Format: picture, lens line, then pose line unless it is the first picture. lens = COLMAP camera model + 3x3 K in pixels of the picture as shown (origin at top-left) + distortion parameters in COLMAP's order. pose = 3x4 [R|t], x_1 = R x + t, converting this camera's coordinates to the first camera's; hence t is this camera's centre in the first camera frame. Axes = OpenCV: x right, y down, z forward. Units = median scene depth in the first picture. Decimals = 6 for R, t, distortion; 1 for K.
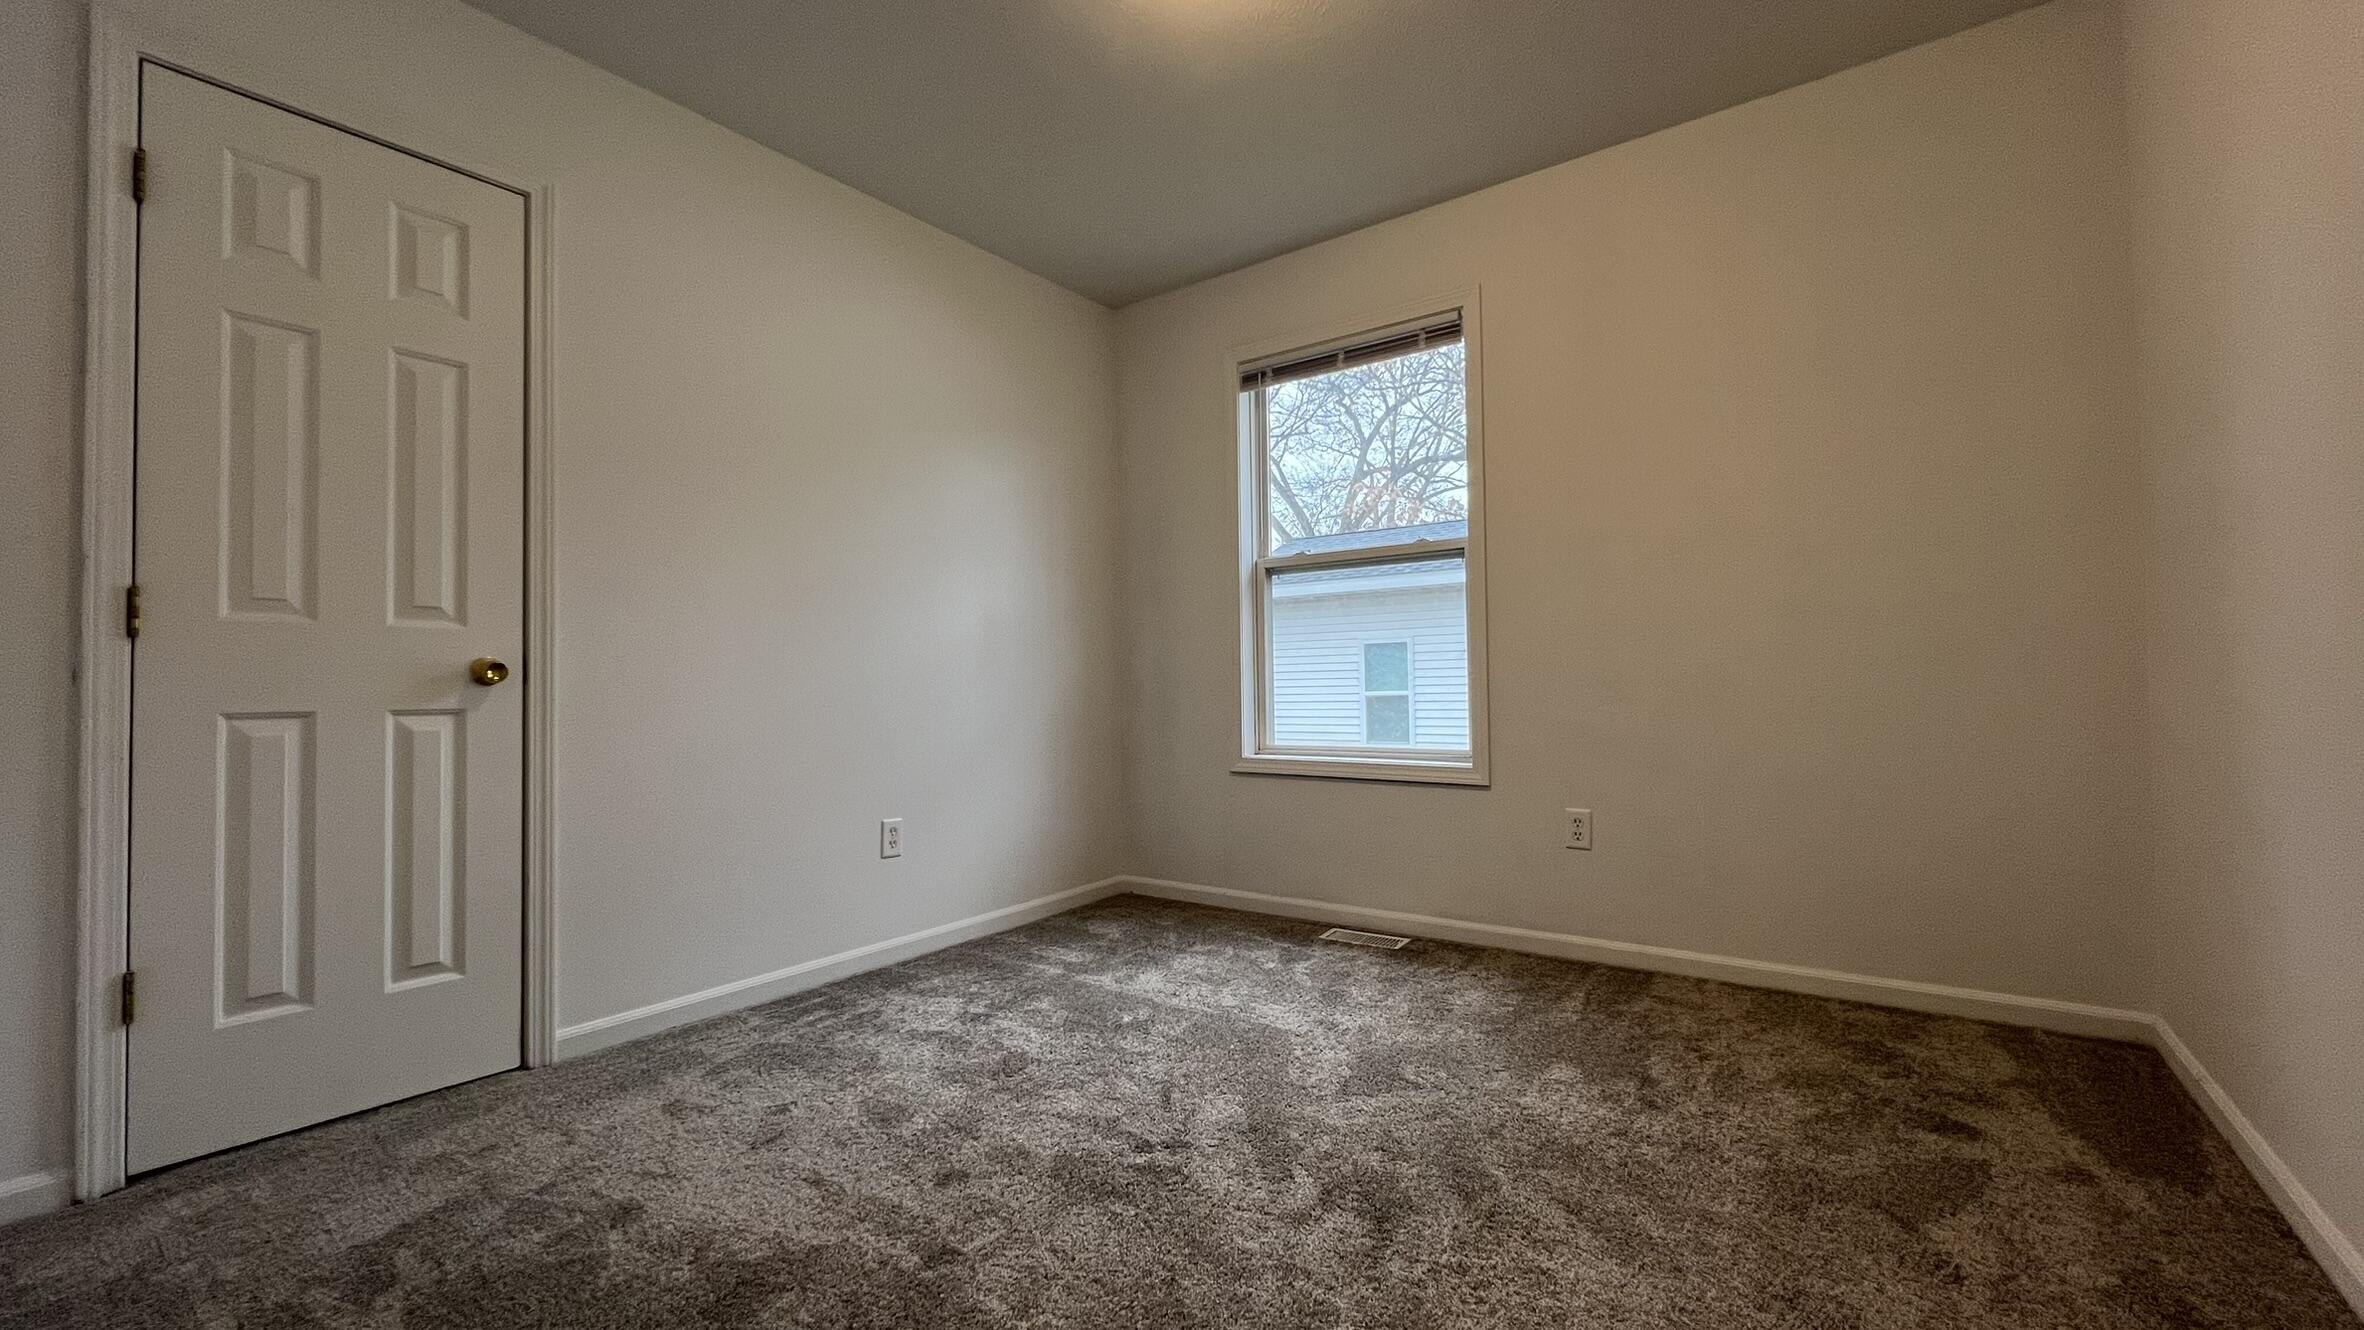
lens RADIAL K [[942.7, 0, 1182.0], [0, 942.7, 665.0], [0, 0, 1]] dist [-0.000829, -0.000195]
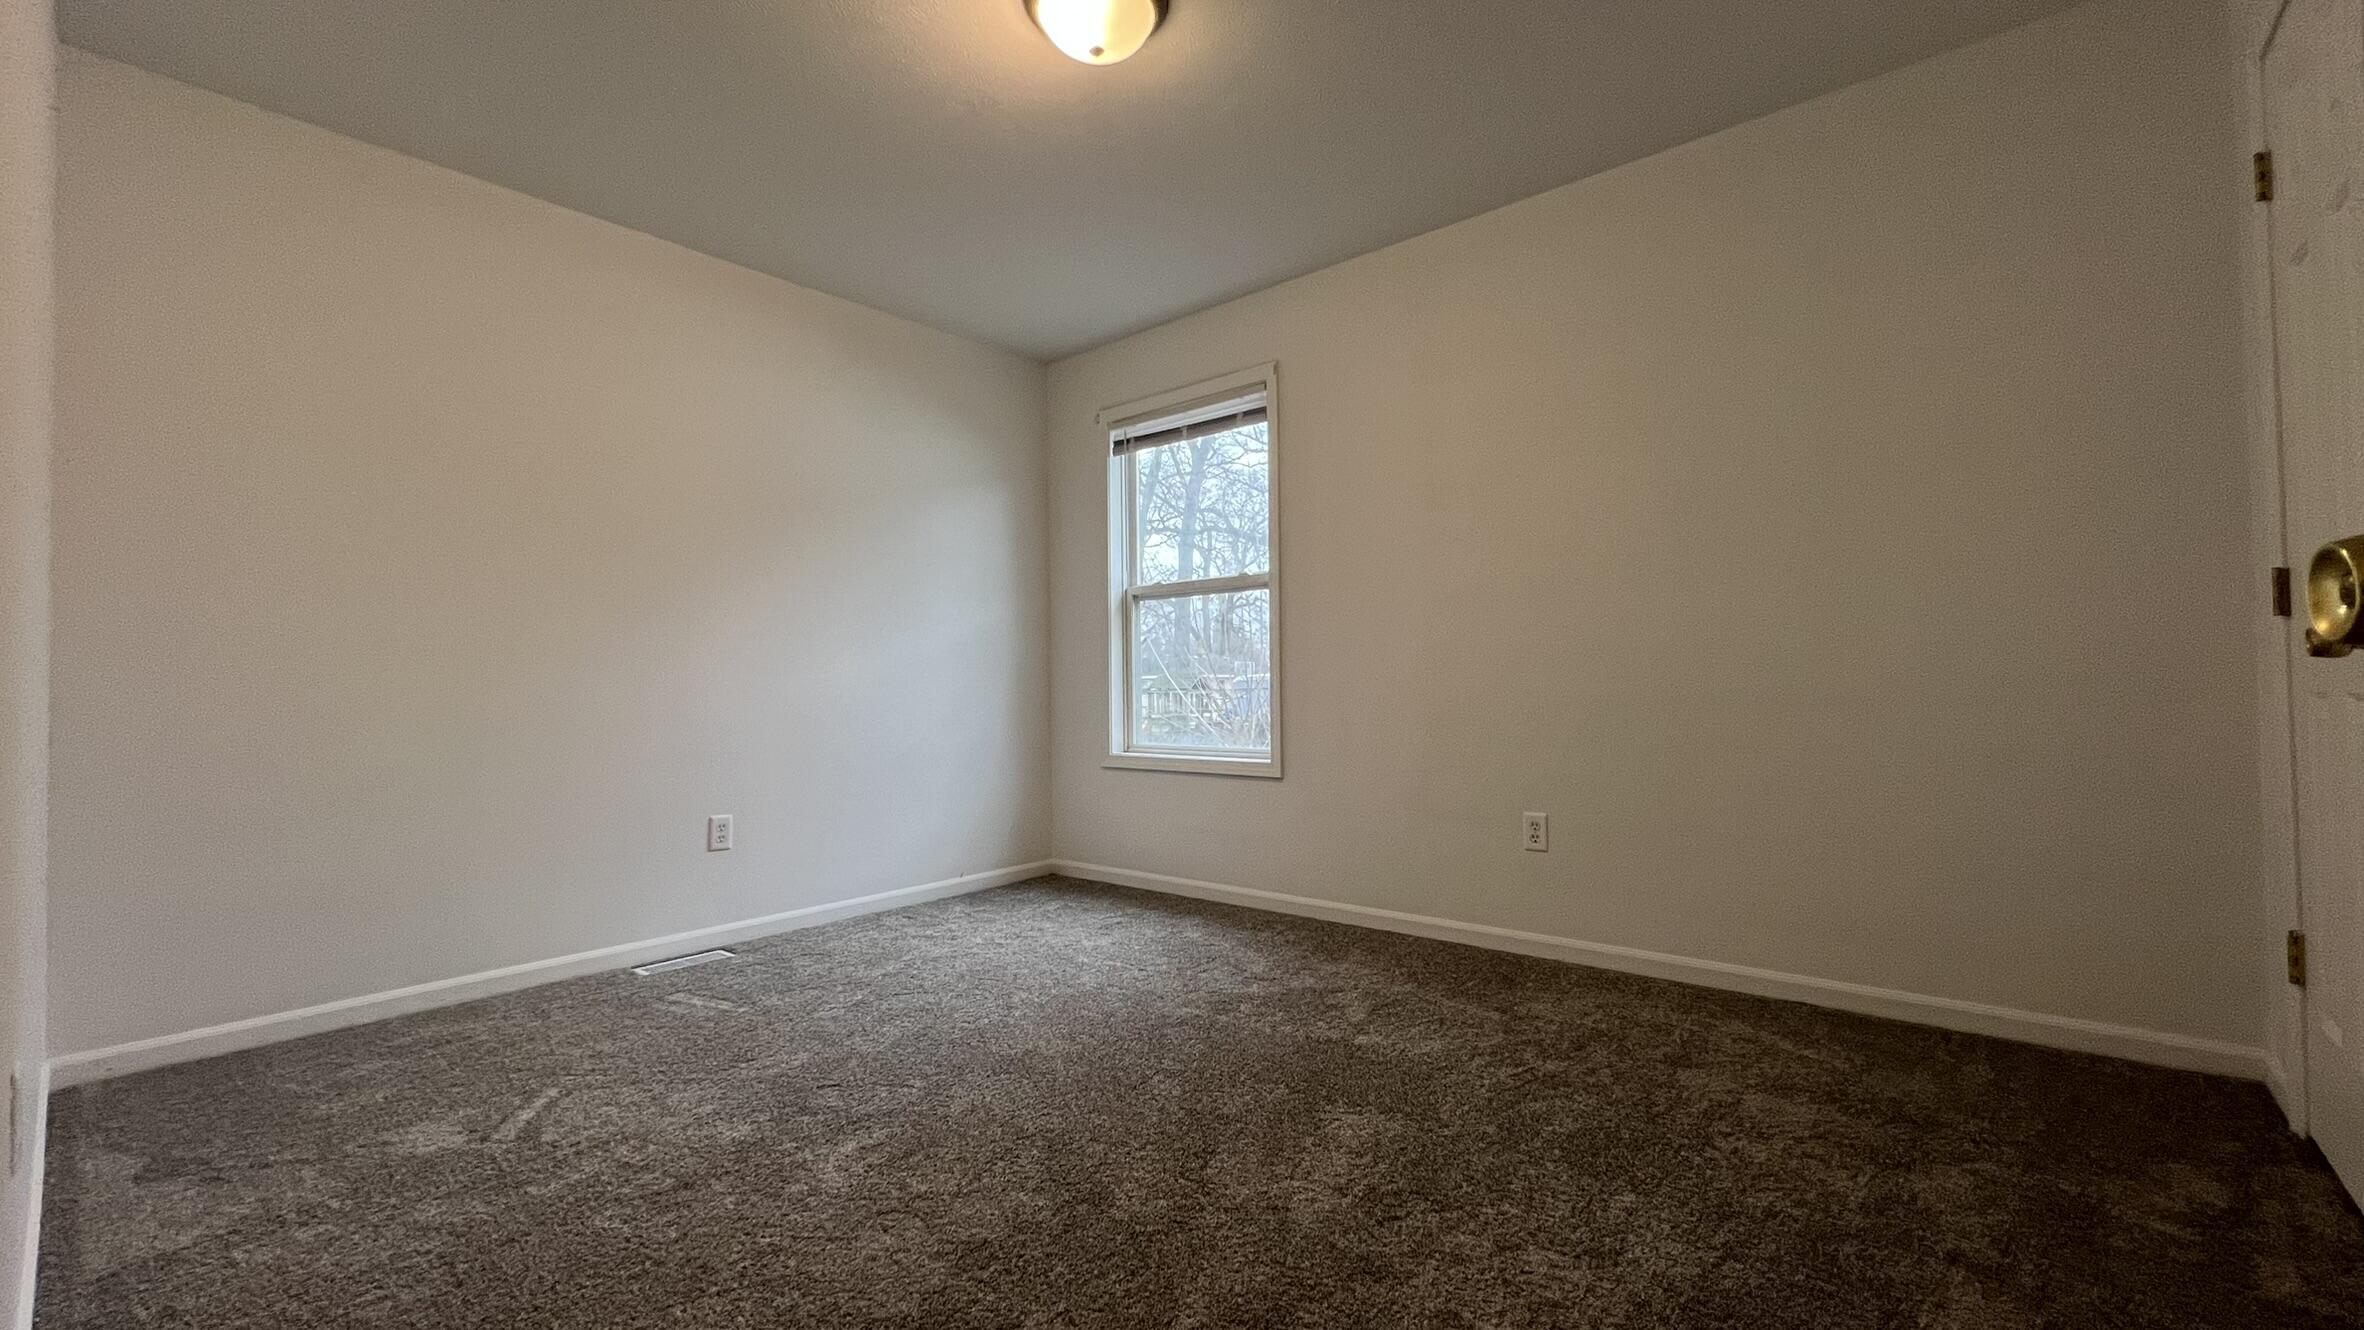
lens RADIAL K [[942.7, 0, 1182.0], [0, 942.7, 665.0], [0, 0, 1]] dist [-0.000829, -0.000195]
pose [[0.997784, 0.006057, -0.066256, 0.228849], [-0.006422, 0.999965, -0.005299, -0.008569], [0.066221, 0.005713, 0.997789, -0.176226]]
